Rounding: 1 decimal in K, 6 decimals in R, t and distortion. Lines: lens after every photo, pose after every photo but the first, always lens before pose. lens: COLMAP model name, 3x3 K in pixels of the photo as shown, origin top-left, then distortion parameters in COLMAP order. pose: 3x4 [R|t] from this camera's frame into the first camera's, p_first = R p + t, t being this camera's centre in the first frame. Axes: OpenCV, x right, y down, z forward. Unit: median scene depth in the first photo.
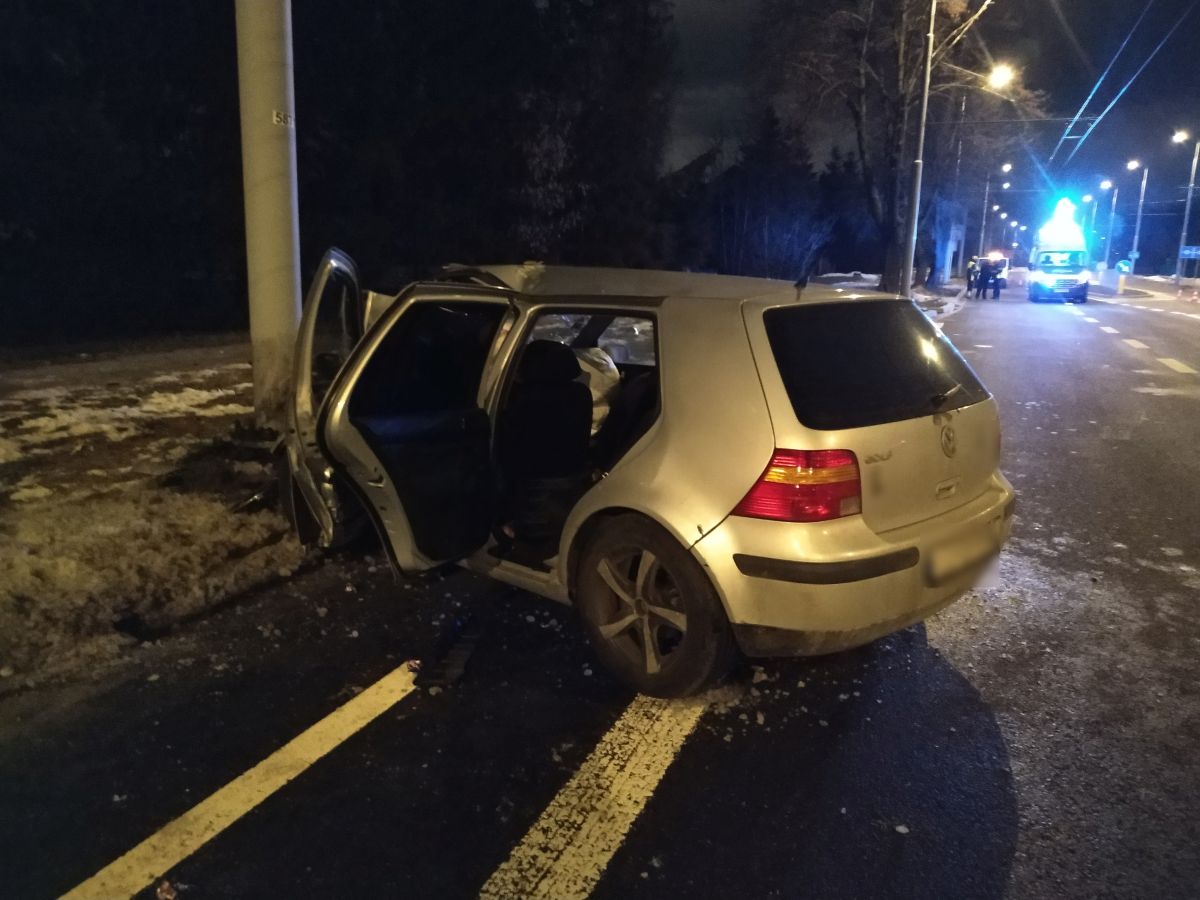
lens RADIAL K [[864.9, 0, 600.0], [0, 864.9, 450.0], [0, 0, 1]] dist [0.003040, -0.009832]
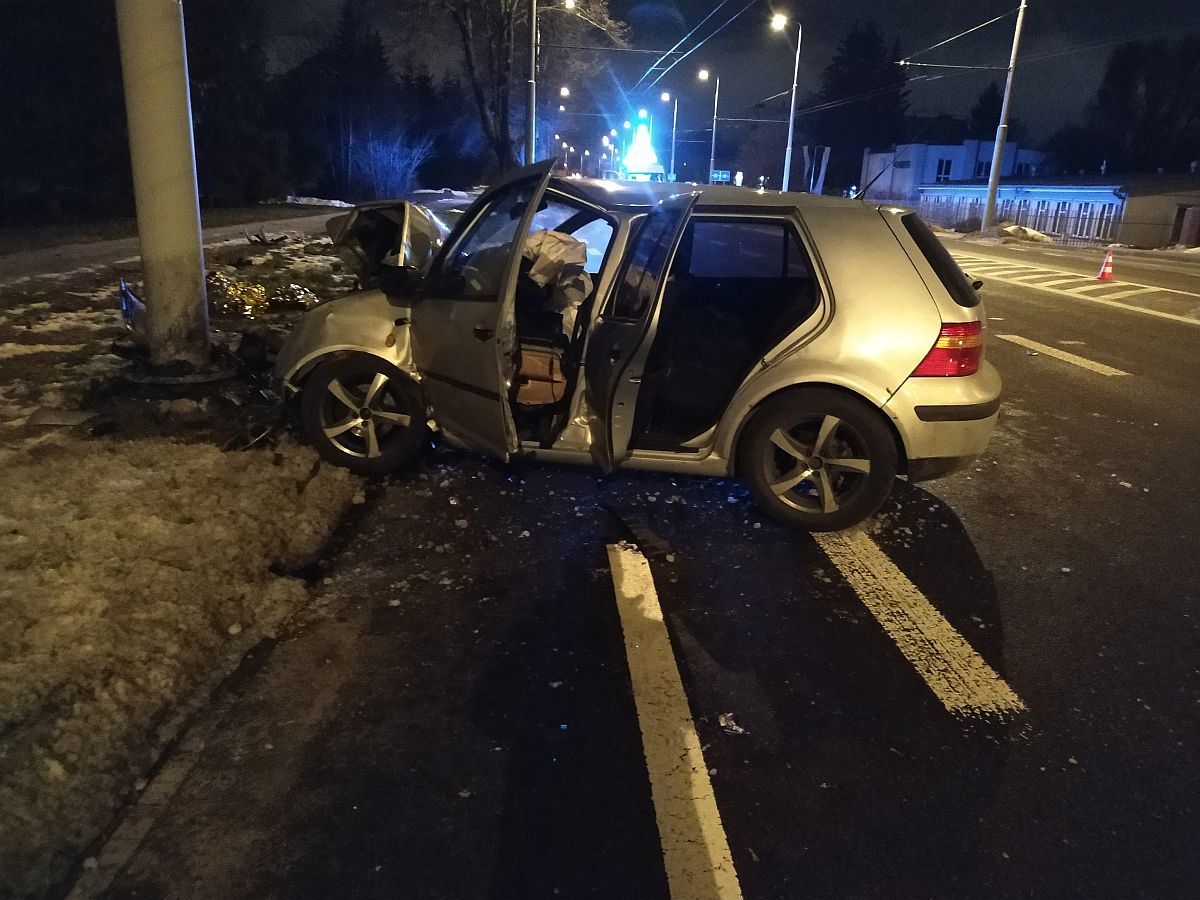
lens RADIAL K [[864.9, 0, 600.0], [0, 864.9, 450.0], [0, 0, 1]] dist [0.003040, -0.009832]
pose [[0.886043, -0.119908, 0.447827, -0.729147], [0.078653, 0.990849, 0.109687, 0.003358], [-0.456882, -0.061965, 0.887366, 0.037401]]
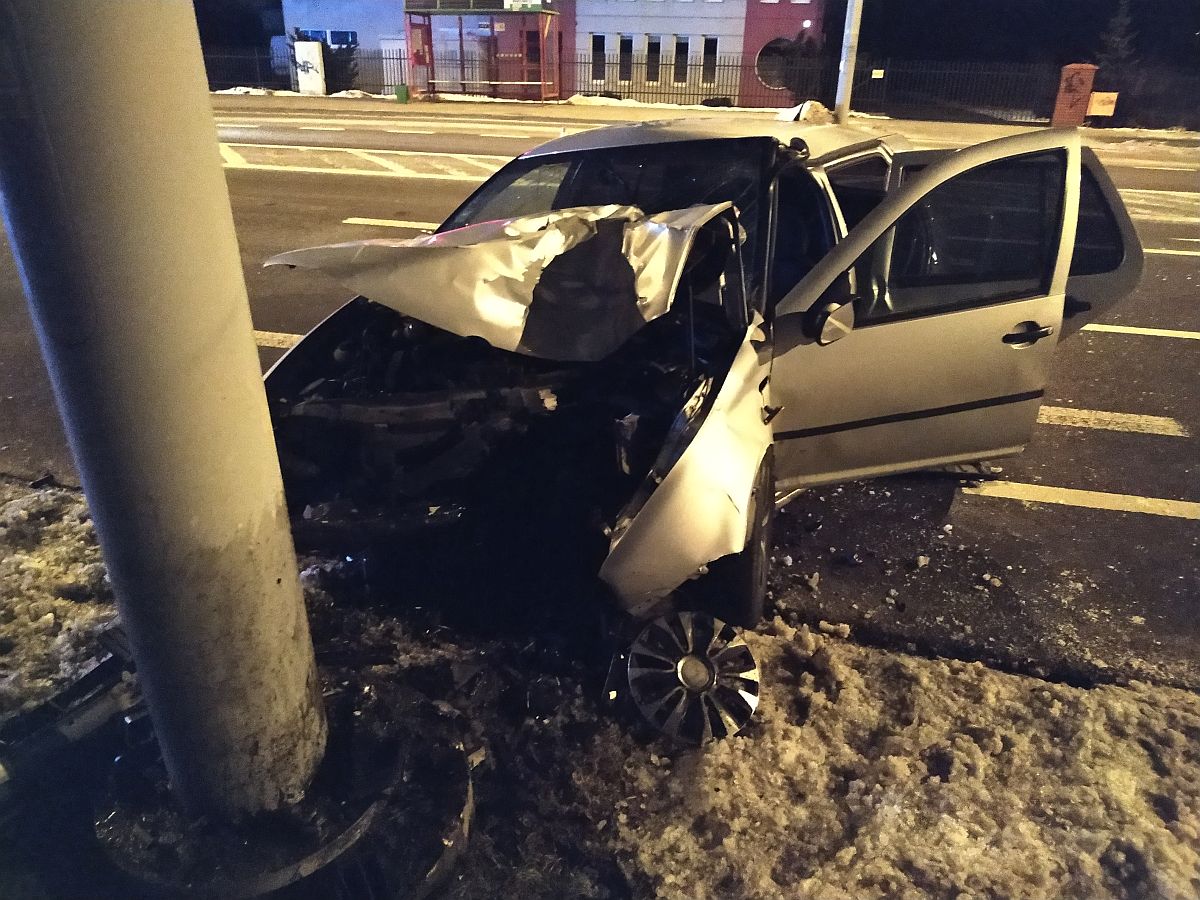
lens RADIAL K [[864.9, 0, 600.0], [0, 864.9, 450.0], [0, 0, 1]] dist [0.003040, -0.009832]
pose [[-0.192925, -0.434628, 0.879703, -1.156020], [0.194077, 0.861931, 0.468410, -0.454939], [-0.961828, 0.261098, -0.081937, 1.601065]]
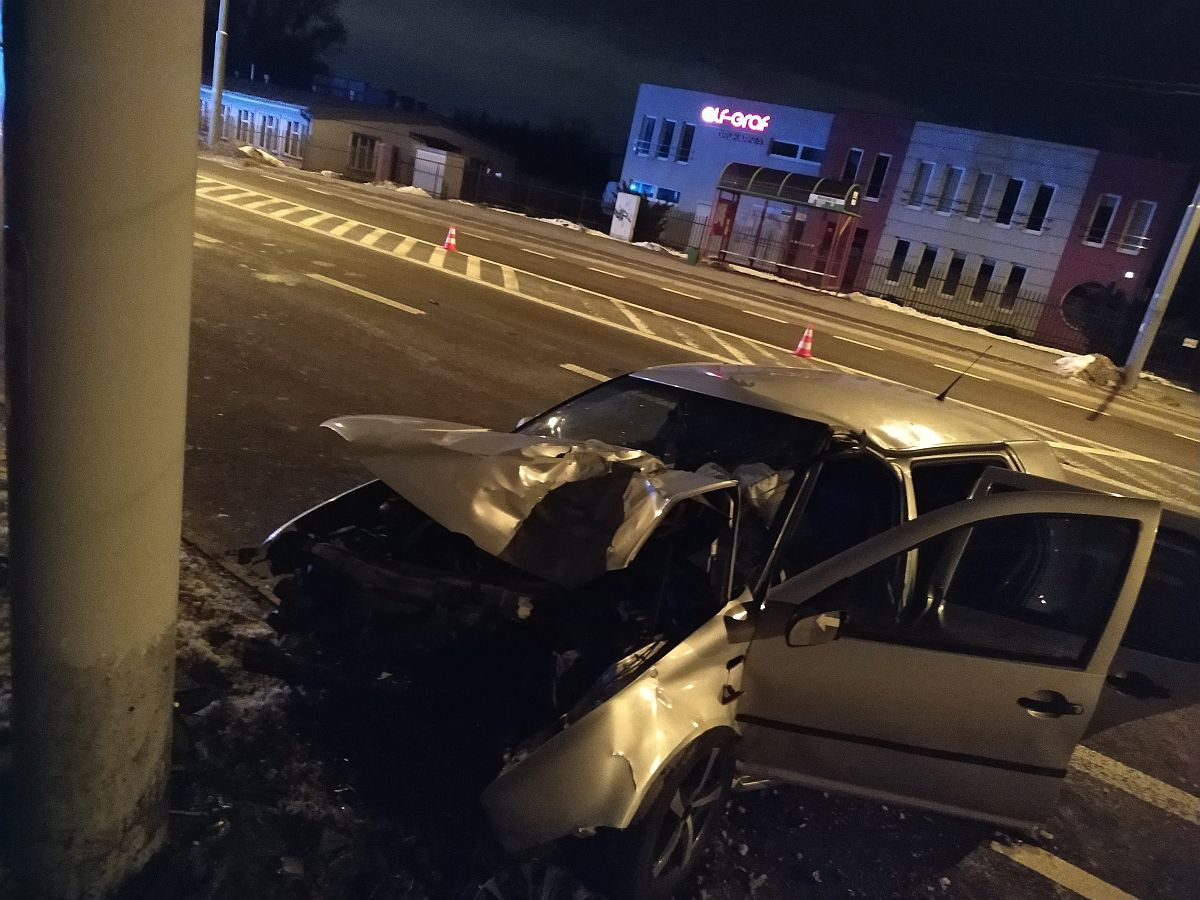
lens RADIAL K [[869.1, 0, 601.3], [0, 869.1, 452.1], [0, 0, 1]] dist [0.002971, -0.011028]
pose [[0.157818, -0.285283, 0.945361, -1.165492], [0.016094, 0.957974, 0.286403, -0.519888], [-0.987337, -0.029985, 0.155777, 1.354014]]
